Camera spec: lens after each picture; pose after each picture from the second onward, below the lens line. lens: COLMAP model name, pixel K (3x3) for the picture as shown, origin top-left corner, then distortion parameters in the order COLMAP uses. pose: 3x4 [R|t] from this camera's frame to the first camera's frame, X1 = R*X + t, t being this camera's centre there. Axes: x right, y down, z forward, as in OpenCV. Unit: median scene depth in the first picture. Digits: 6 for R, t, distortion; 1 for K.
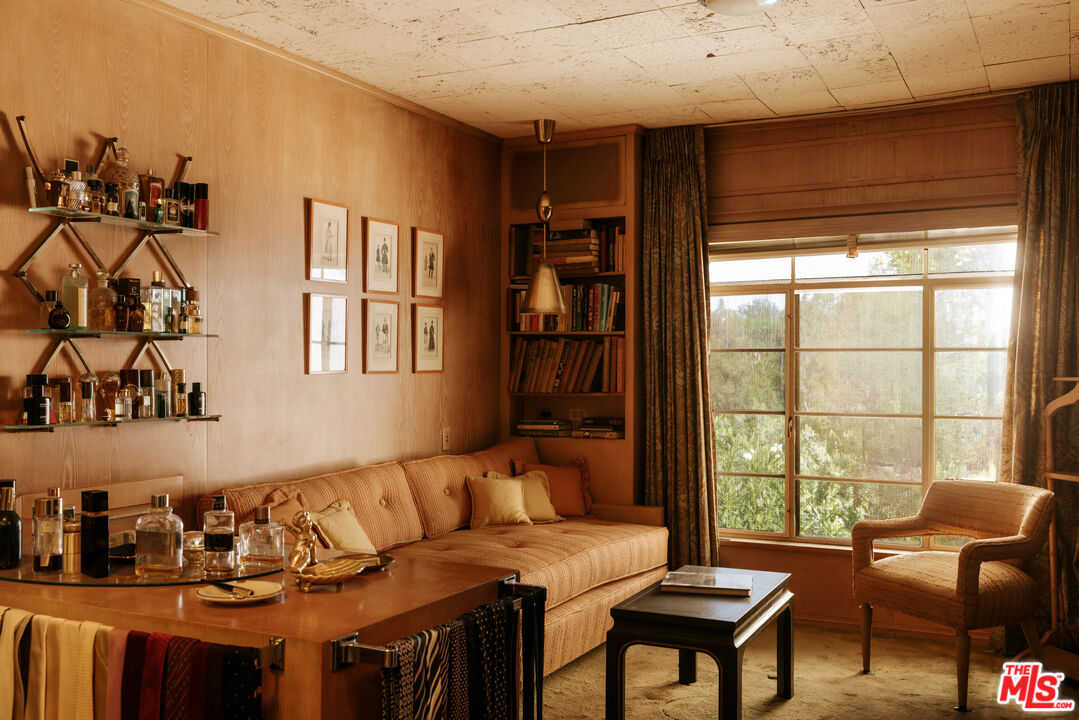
lens RADIAL K [[1004.1, 0, 539.5], [0, 1004.1, 360.0], [0, 0, 1]] dist [0.010188, -0.000008]
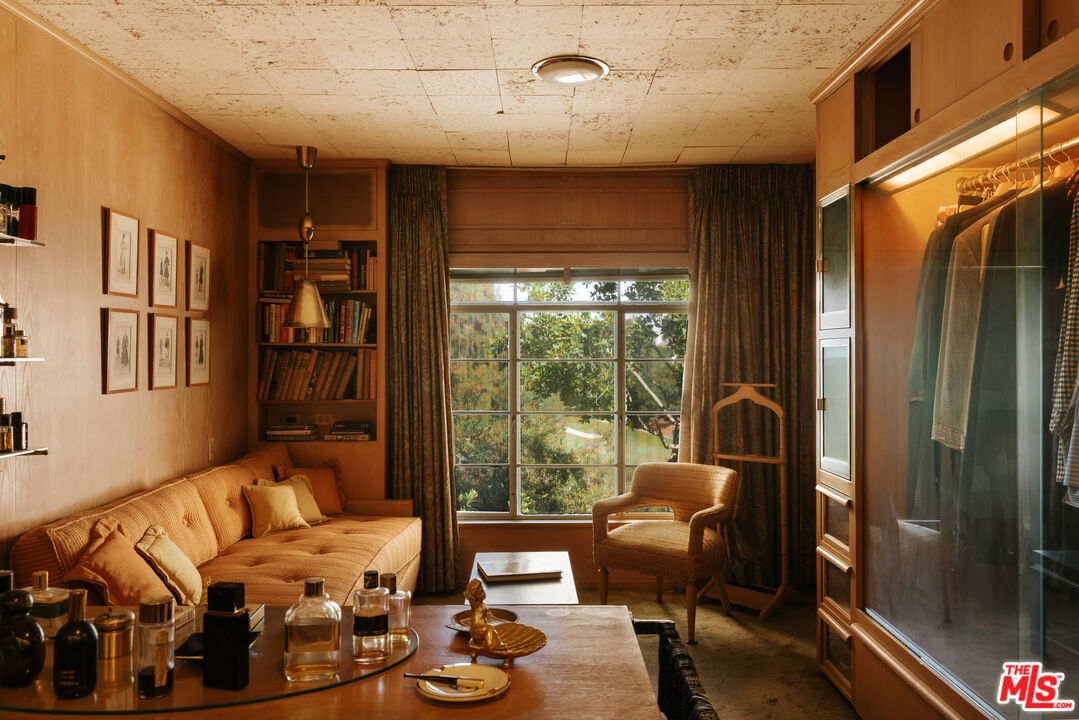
lens RADIAL K [[837.0, 0, 542.4], [0, 837.0, 353.8], [0, 0, 1]] dist [0.003623, 0.001360]
pose [[0.891565, -0.000443, 0.452892, -0.174062], [-0.000908, 0.999996, 0.002767, -0.020736], [-0.452891, -0.002878, 0.891561, 0.089826]]
